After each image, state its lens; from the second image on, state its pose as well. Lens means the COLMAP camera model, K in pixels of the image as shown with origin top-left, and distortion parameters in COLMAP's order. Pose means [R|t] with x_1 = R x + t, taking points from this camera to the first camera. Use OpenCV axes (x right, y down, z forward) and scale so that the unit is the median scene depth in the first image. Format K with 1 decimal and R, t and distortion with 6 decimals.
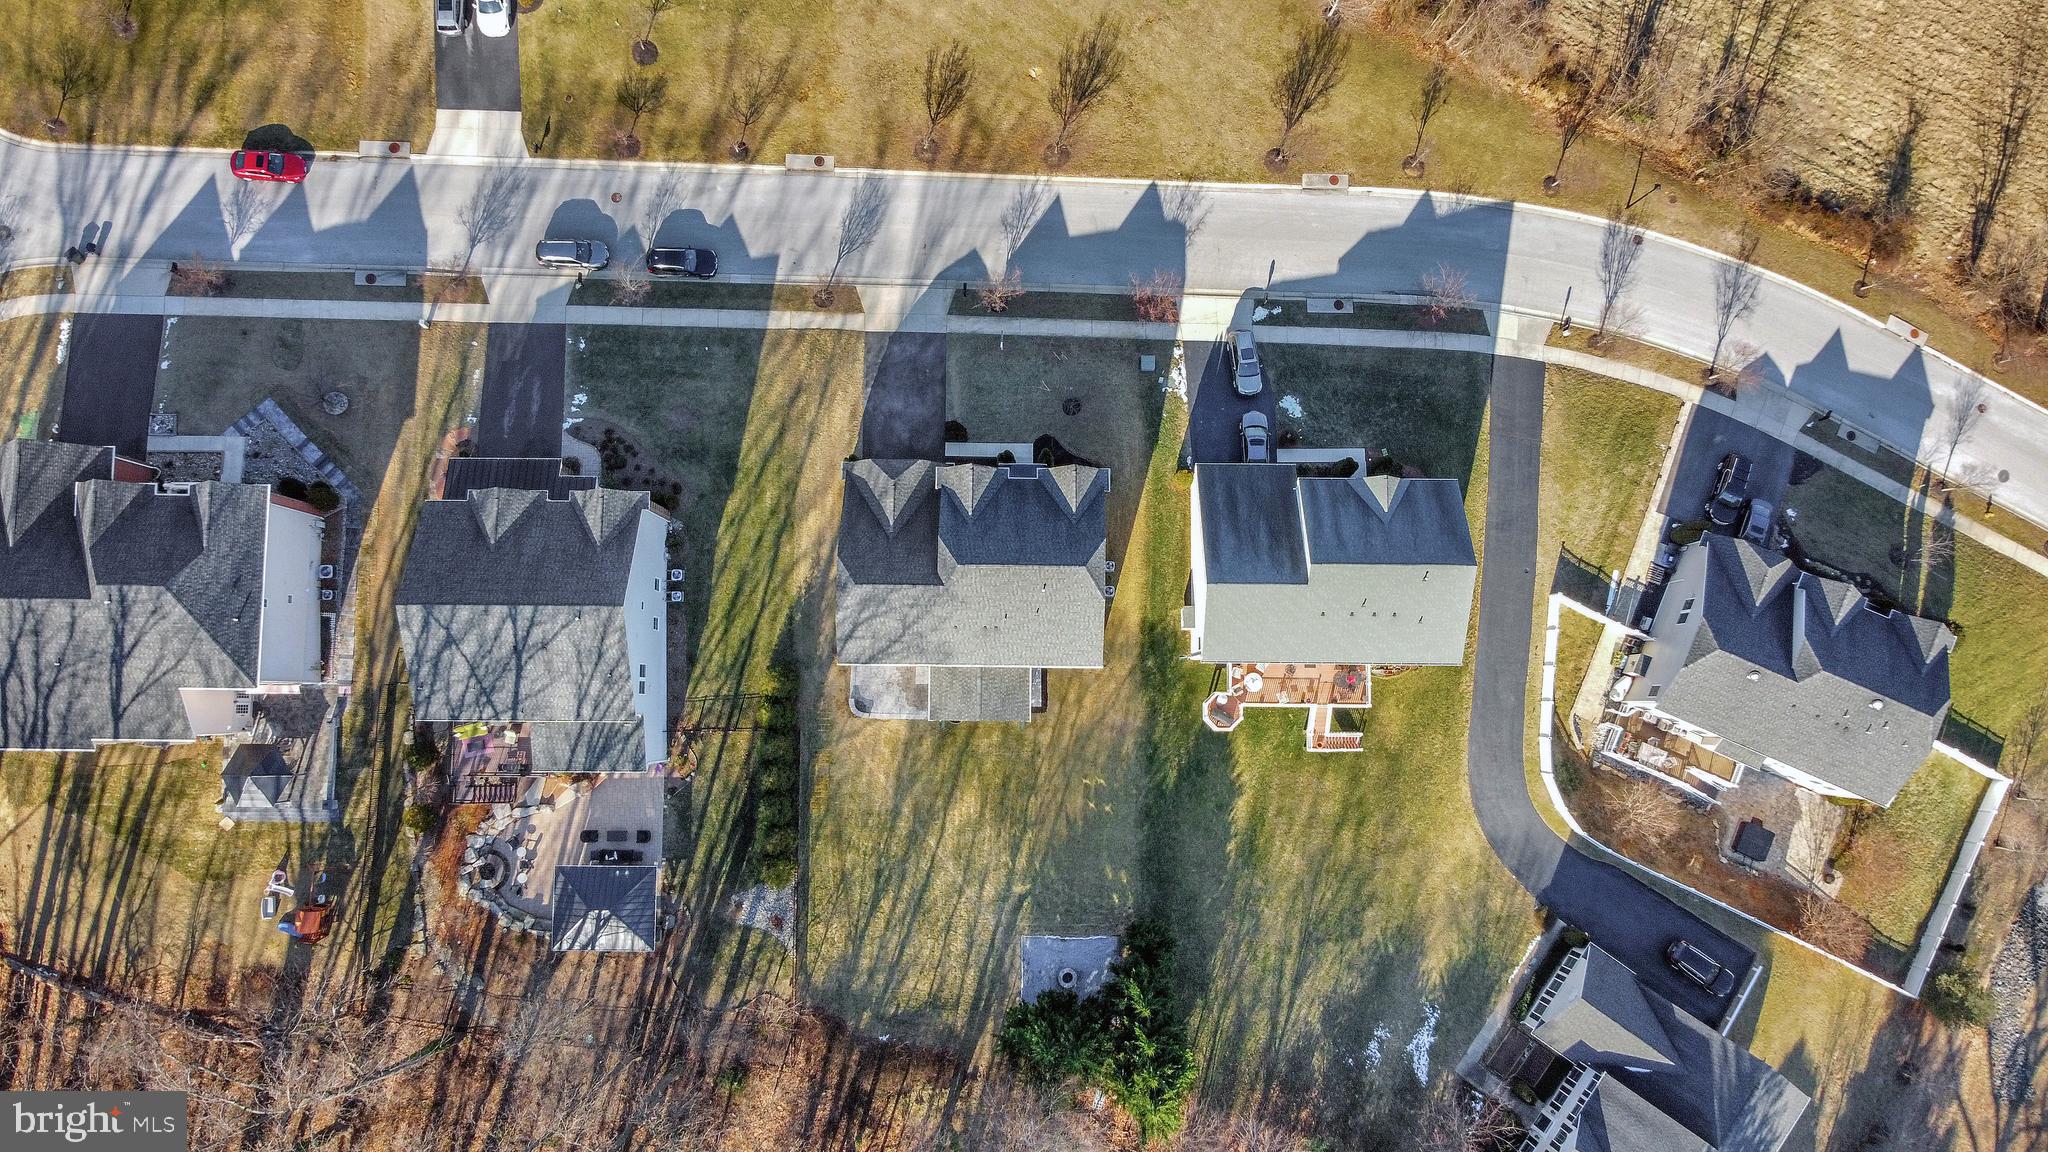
lens RADIAL K [[1542.6, 0, 1030.6], [0, 1542.6, 571.5], [0, 0, 1]] dist [0.000257, -0.005940]
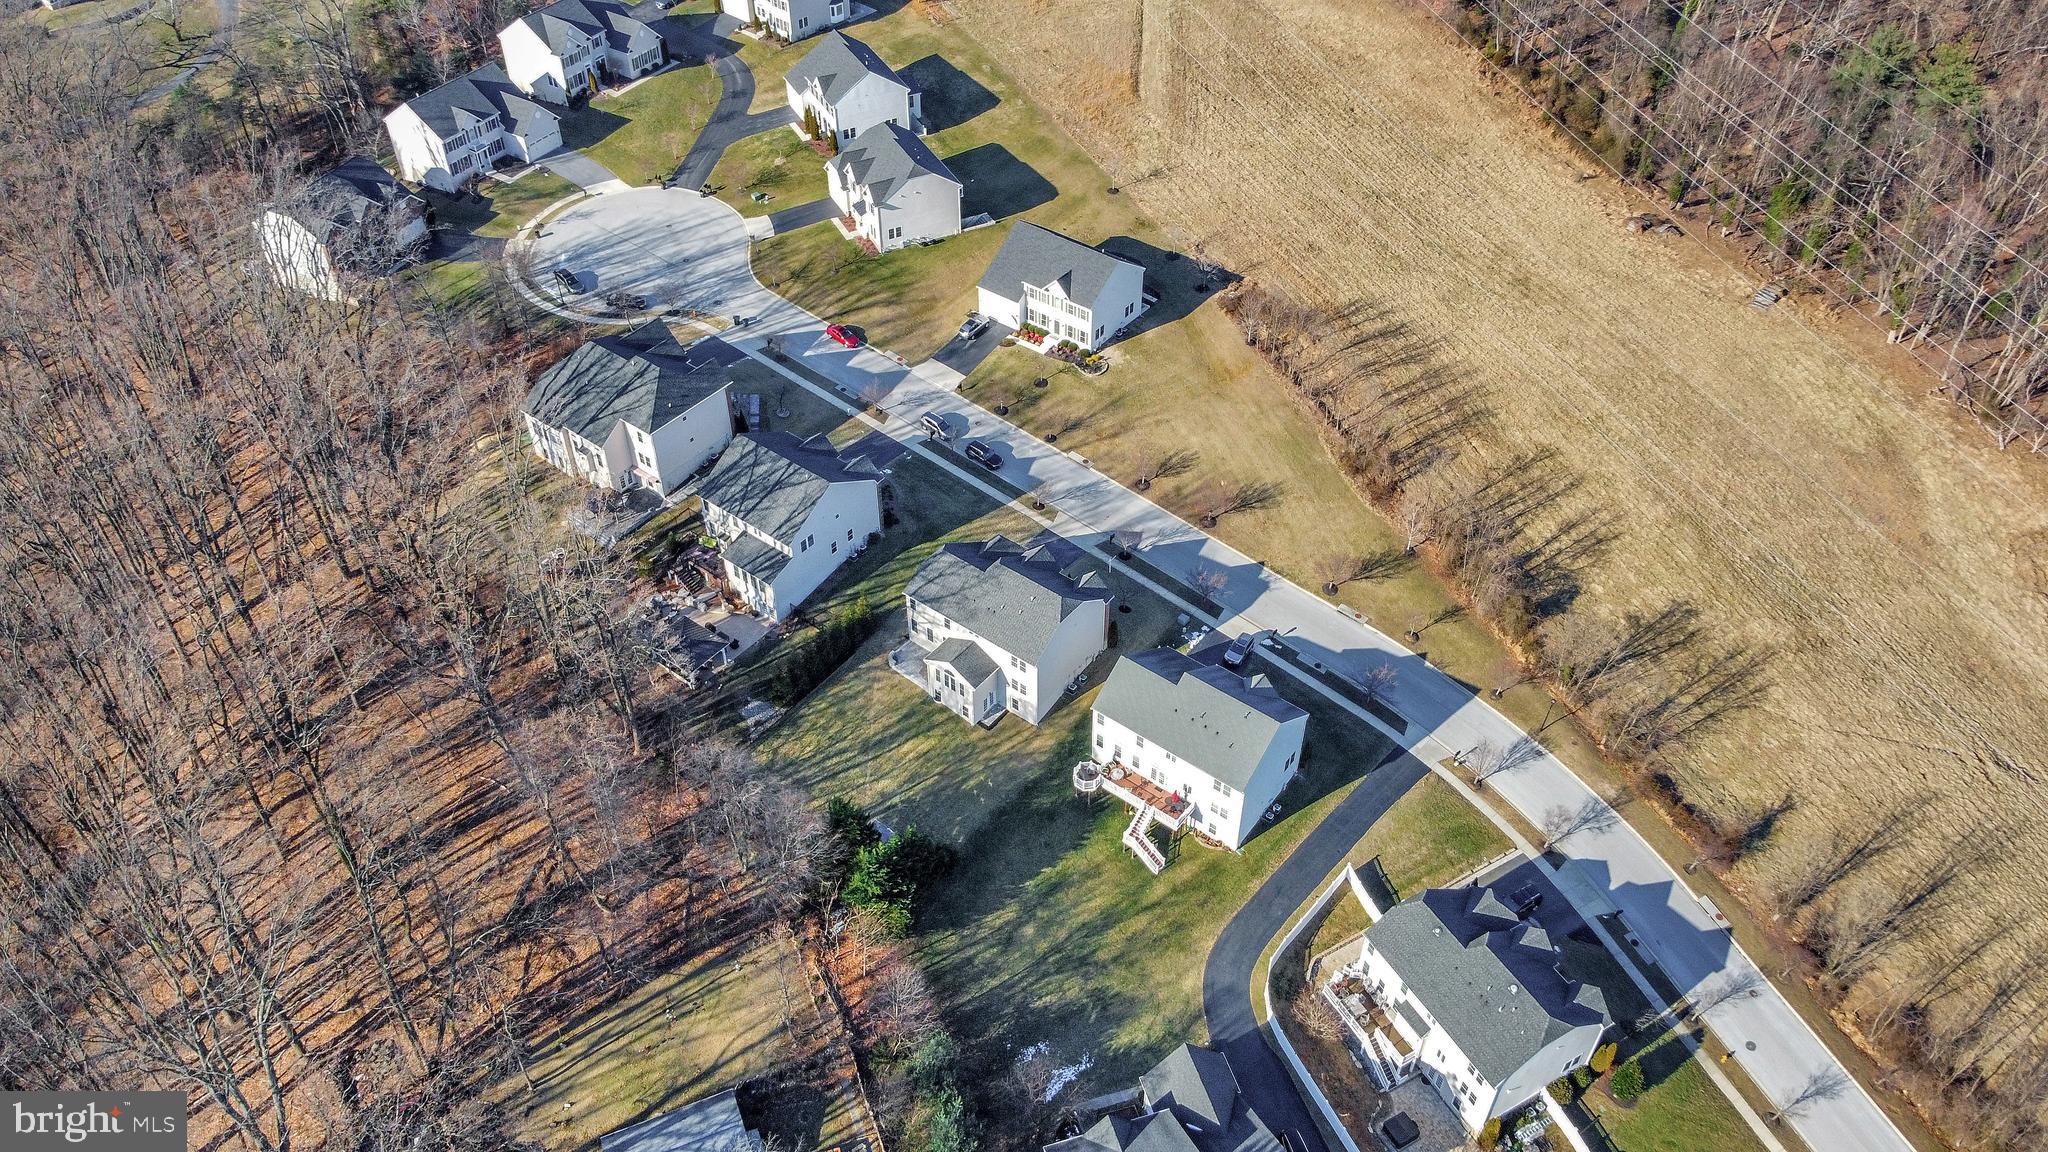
lens RADIAL K [[1542.6, 0, 1016.5], [0, 1542.6, 577.8], [0, 0, 1]] dist [0.000257, -0.005940]
pose [[0.791446, 0.414845, -0.448906, 0.611846], [-0.608249, 0.607073, -0.511365, 0.718030], [0.060381, 0.677765, 0.732795, -0.151198]]
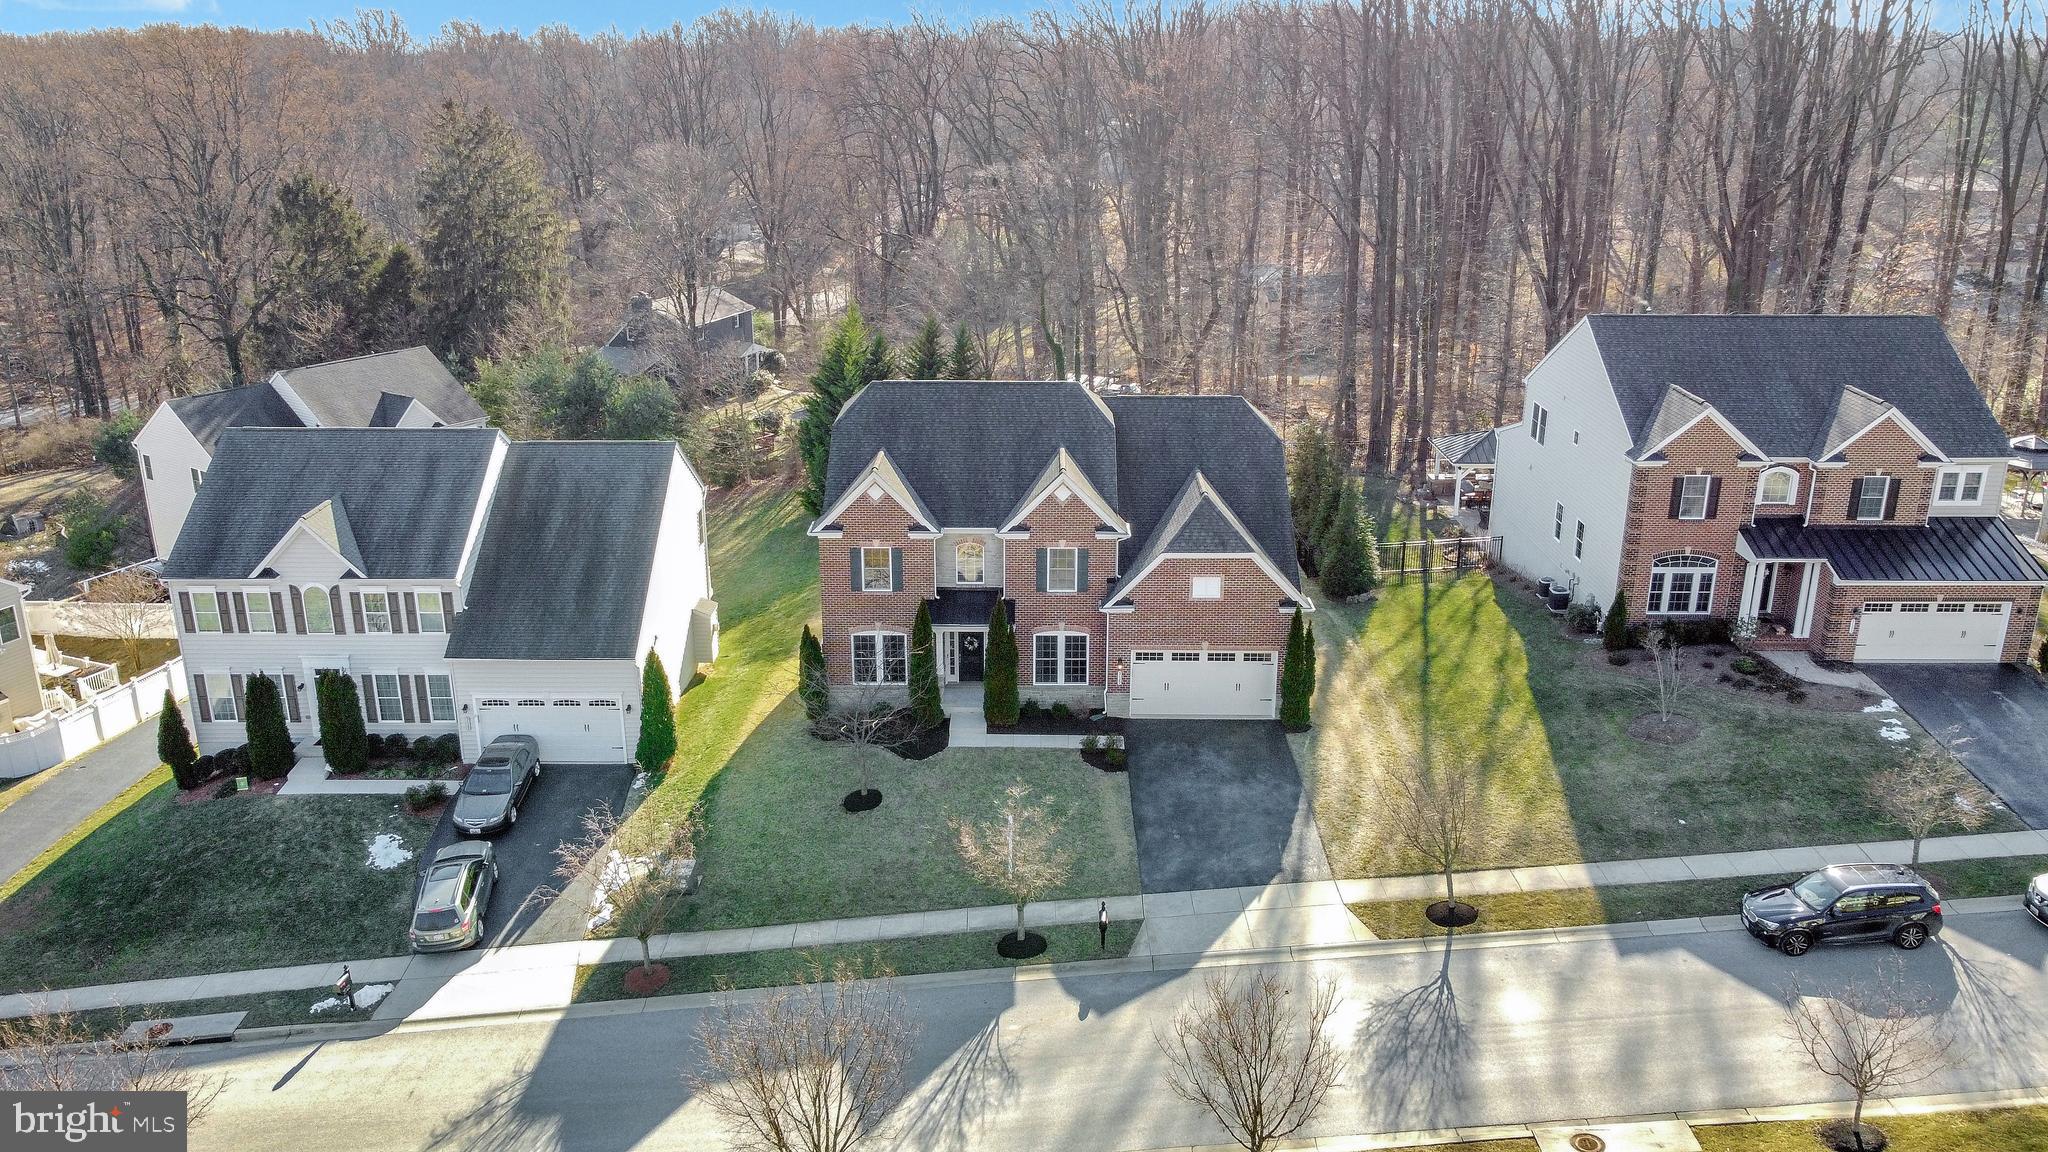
lens RADIAL K [[1542.6, 0, 1009.8], [0, 1542.6, 578.4], [0, 0, 1]] dist [0.000257, -0.005940]
pose [[-0.999988, -0.000652, -0.004885, -0.015157], [-0.004596, -0.234861, 0.972018, -0.542234], [-0.001781, 0.972029, 0.234856, 0.816171]]
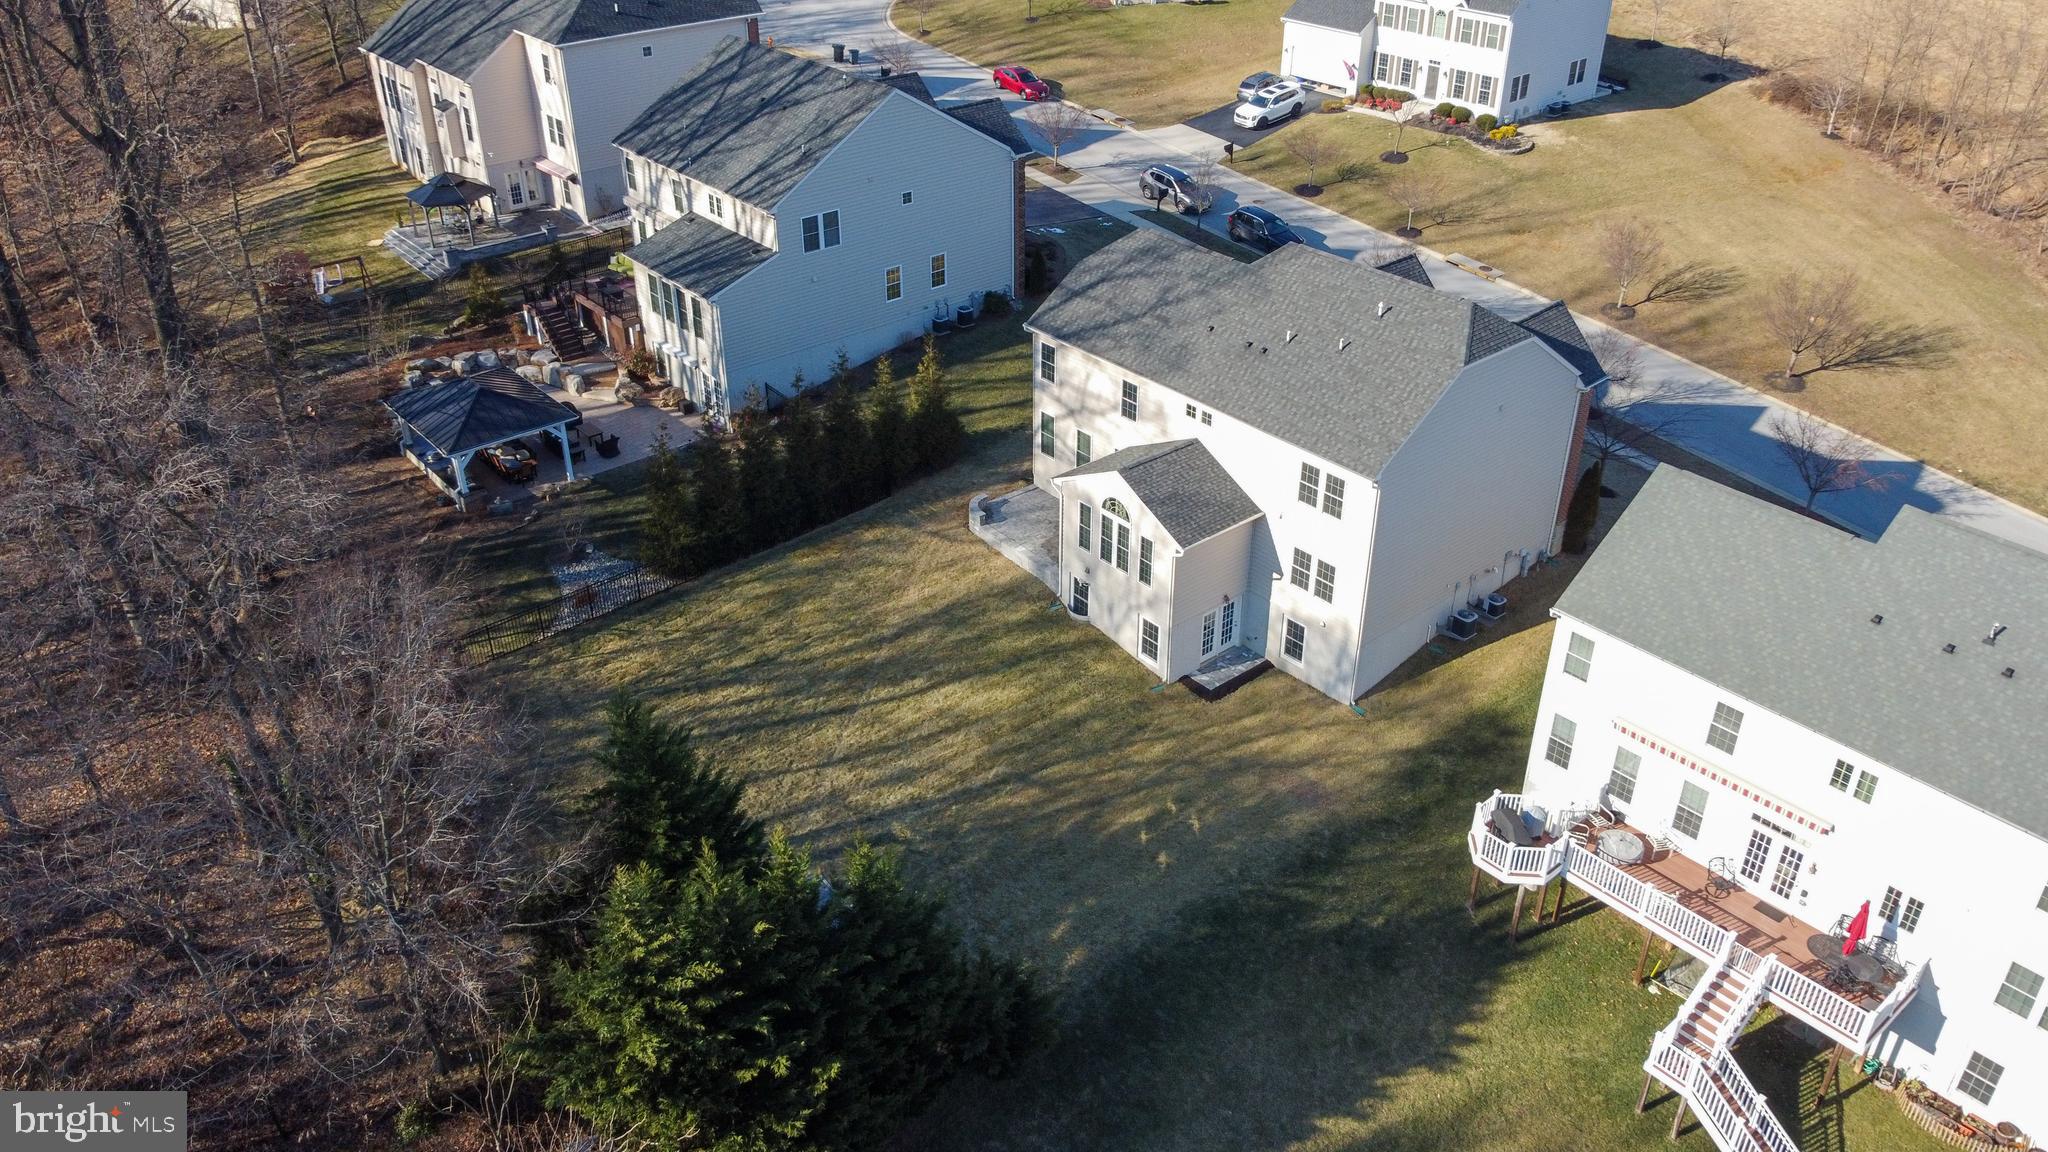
lens RADIAL K [[1542.6, 0, 1020.0], [0, 1542.6, 578.2], [0, 0, 1]] dist [0.000257, -0.005940]
pose [[0.652385, 0.393405, -0.647785, 0.275501], [-0.754510, 0.417736, -0.506174, 0.370326], [0.071471, 0.818981, 0.569353, 0.669208]]
